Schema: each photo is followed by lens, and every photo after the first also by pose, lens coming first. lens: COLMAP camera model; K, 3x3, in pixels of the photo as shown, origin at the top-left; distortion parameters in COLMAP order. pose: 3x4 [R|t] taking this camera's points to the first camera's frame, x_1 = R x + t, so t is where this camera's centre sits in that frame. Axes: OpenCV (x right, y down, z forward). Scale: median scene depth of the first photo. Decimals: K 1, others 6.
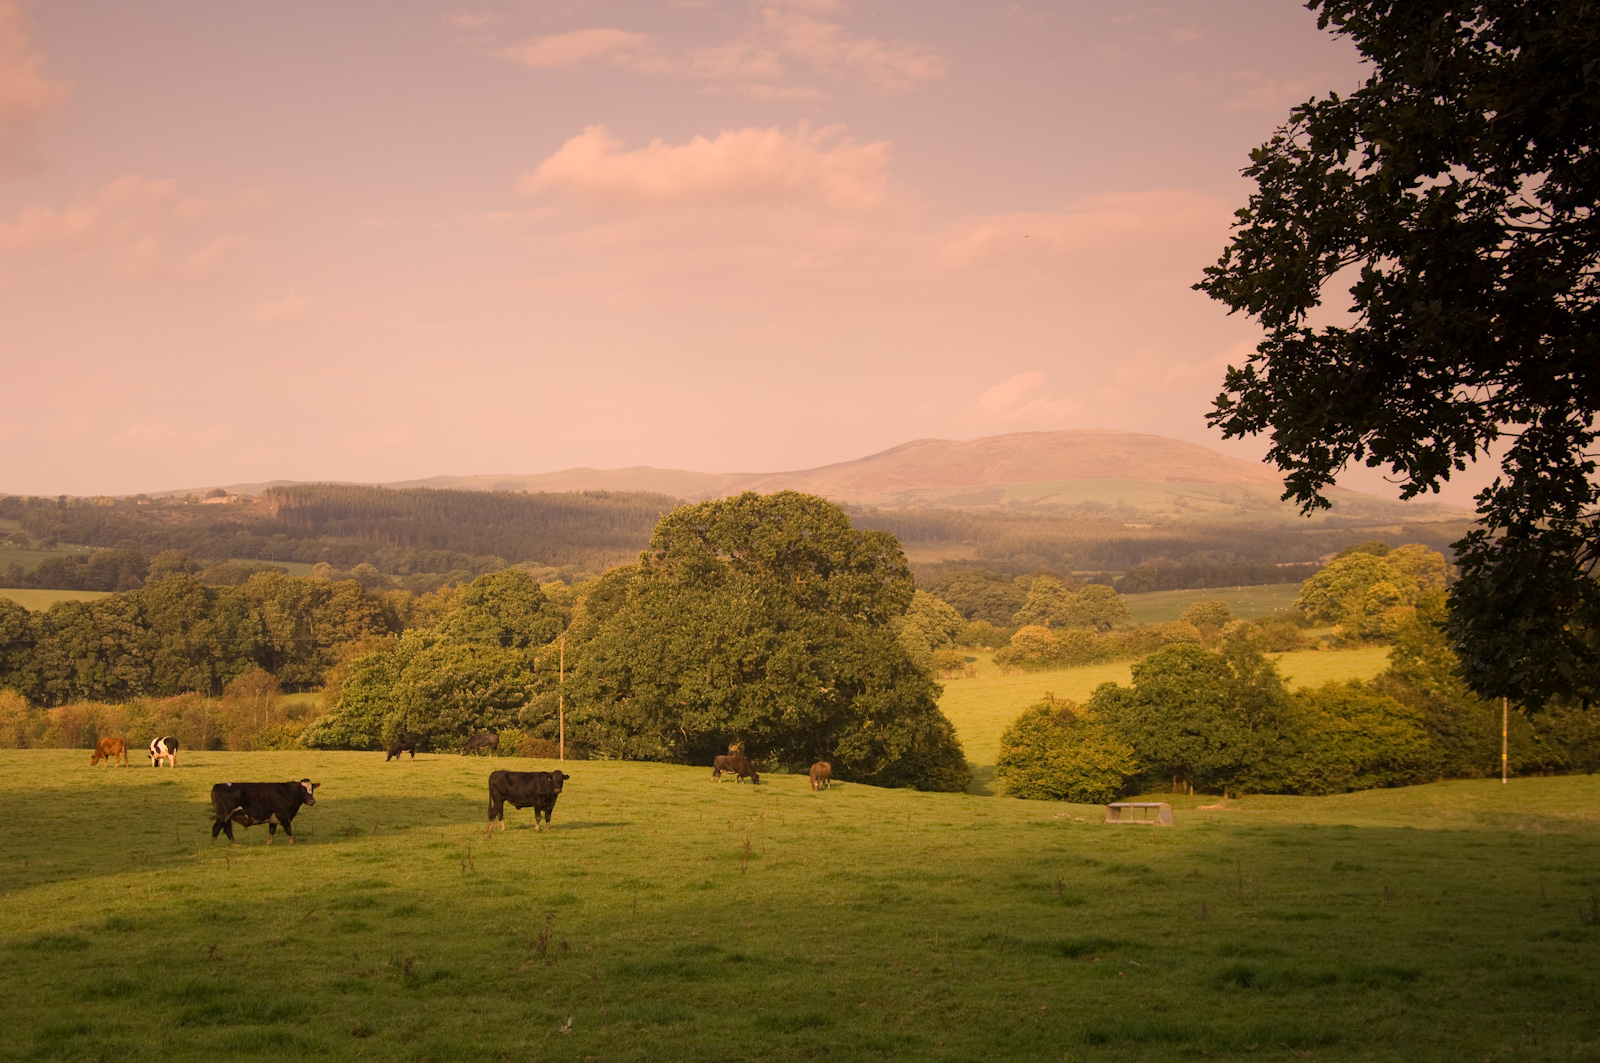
lens RADIAL K [[1977.3, 0, 788.2], [0, 1977.3, 539.4], [0, 0, 1]] dist [-0.117296, 0.127826]
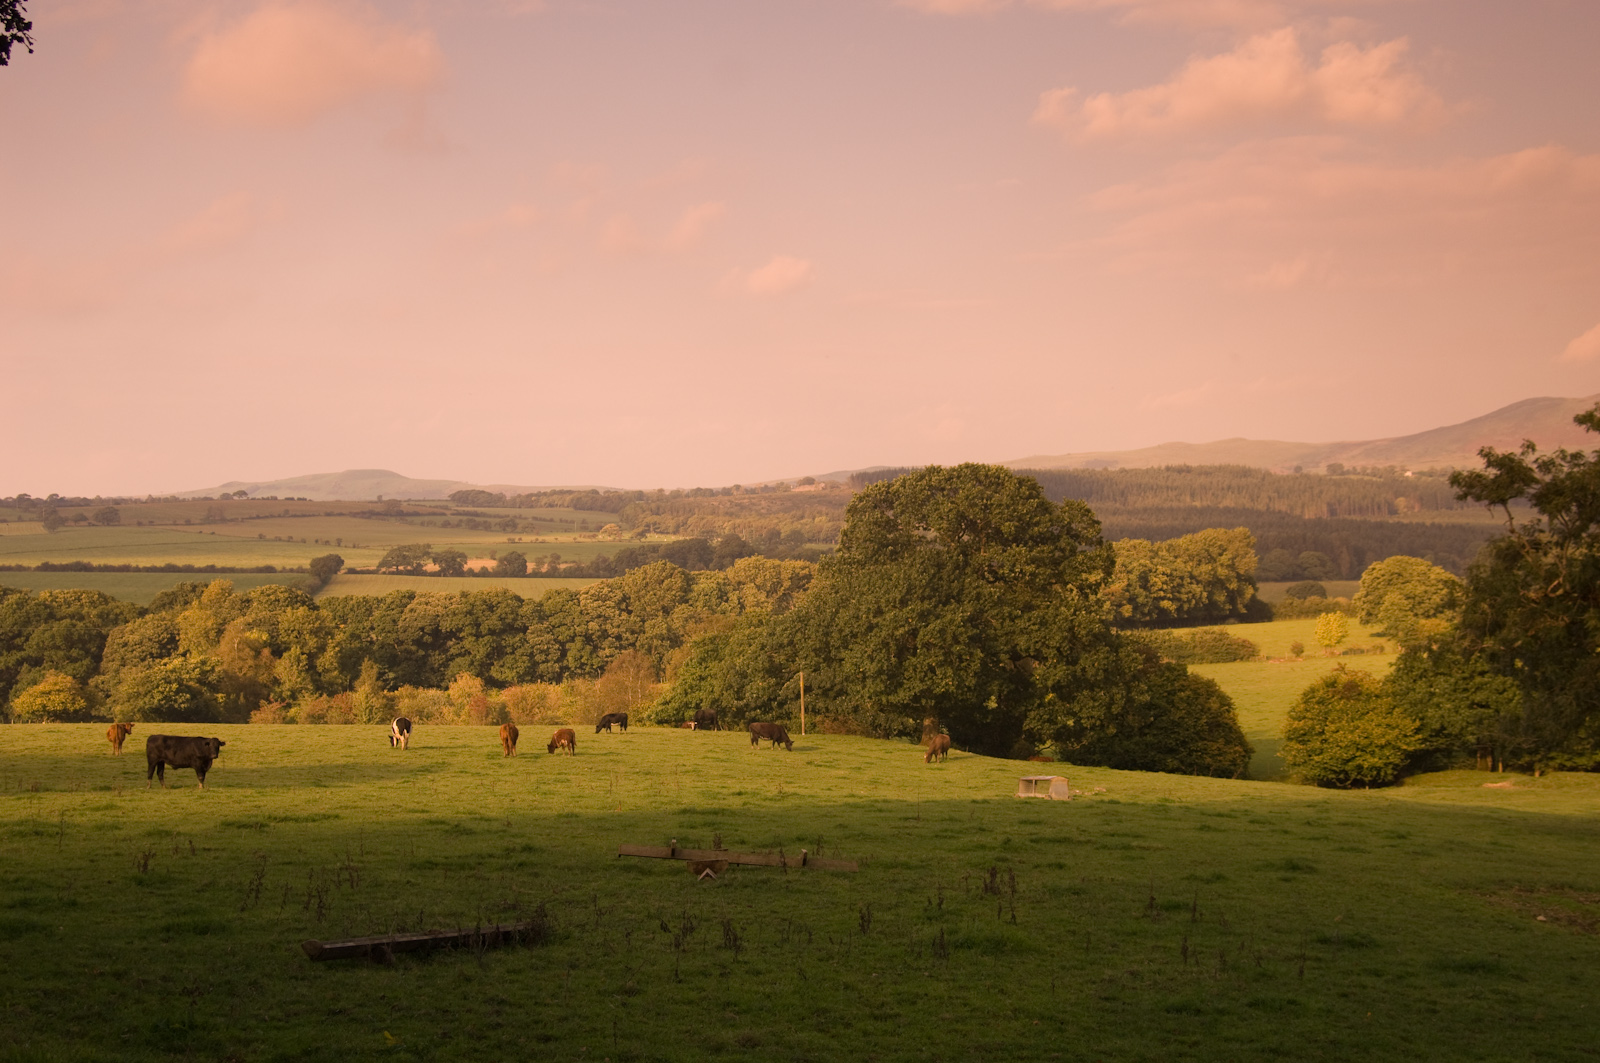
lens RADIAL K [[1977.3, 0, 788.2], [0, 1977.3, 539.4], [0, 0, 1]] dist [-0.117296, 0.127826]
pose [[0.953233, -0.027502, -0.300983, 0.193146], [0.030809, 0.999506, 0.006244, 0.004368], [0.300663, -0.015225, 0.953609, 0.022948]]
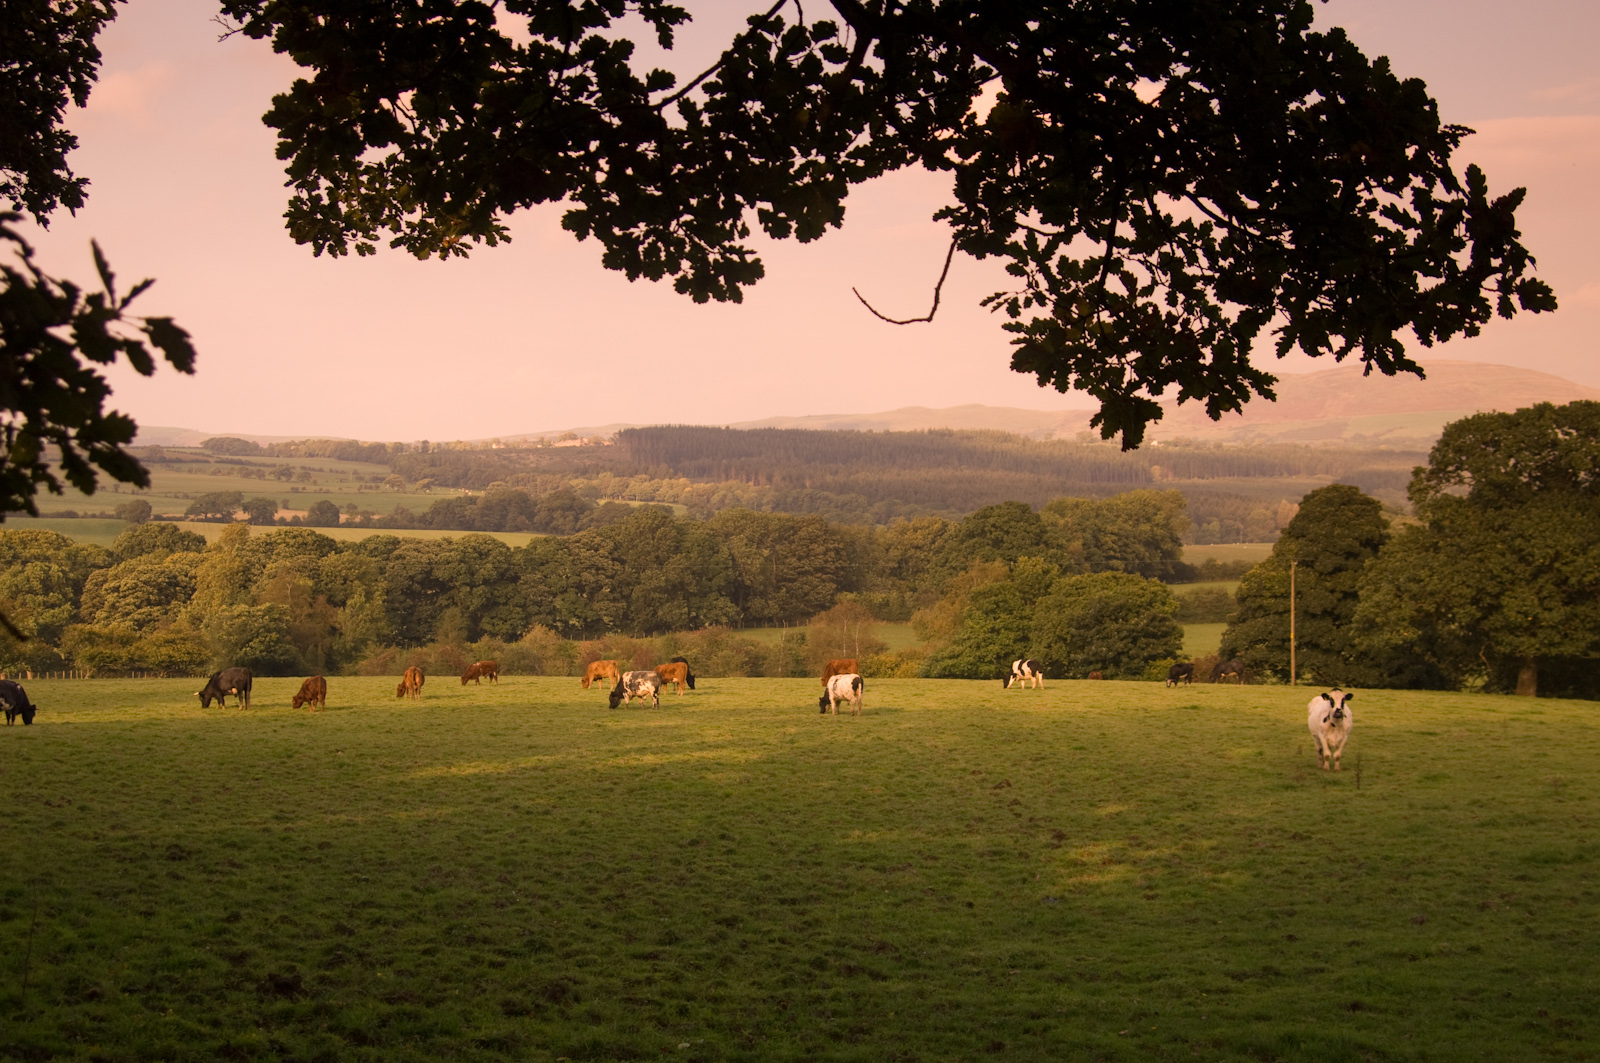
lens RADIAL K [[1976.1, 0, 788.5], [0, 1976.1, 535.6], [0, 0, 1]] dist [-0.118666, 0.137534]
pose [[0.986969, -0.005444, -0.160815, -0.206734], [0.010071, 0.999558, 0.027970, 0.009016], [0.160592, -0.029225, 0.986588, 0.031296]]
